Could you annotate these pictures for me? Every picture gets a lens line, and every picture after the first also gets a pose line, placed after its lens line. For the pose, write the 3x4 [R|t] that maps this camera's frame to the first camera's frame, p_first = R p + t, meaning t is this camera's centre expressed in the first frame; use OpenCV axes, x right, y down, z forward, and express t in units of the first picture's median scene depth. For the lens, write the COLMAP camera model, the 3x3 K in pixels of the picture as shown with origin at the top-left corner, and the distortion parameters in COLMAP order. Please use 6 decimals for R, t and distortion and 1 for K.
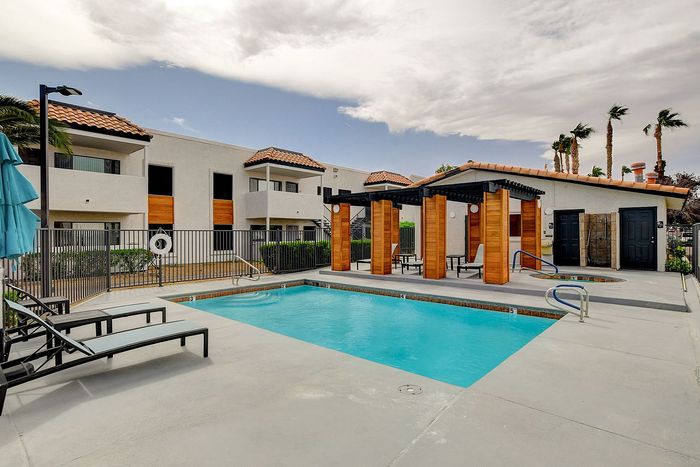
lens RADIAL K [[362.0, 0, 351.3], [0, 362.0, 232.3], [0, 0, 1]] dist [-0.001148, 0.002713]
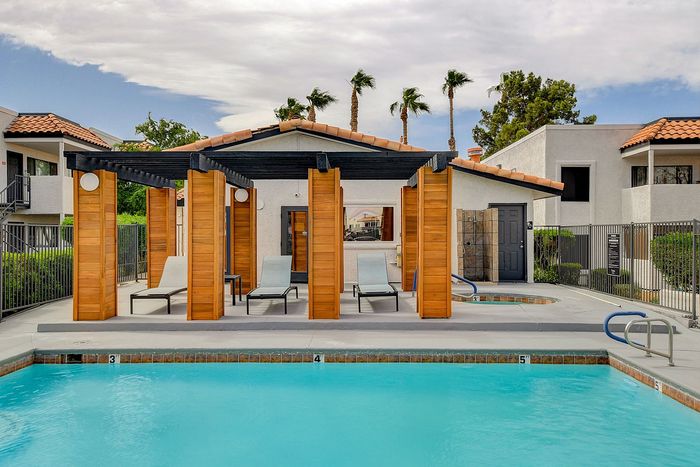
lens RADIAL K [[585.1, 0, 348.6], [0, 585.1, 236.6], [0, 0, 1]] dist [0.087069, -0.001155]
pose [[0.770966, -0.000457, 0.636876, -0.258018], [0.000263, 1.000000, 0.000399, 0.001418], [-0.636876, -0.000141, 0.770966, 0.231286]]
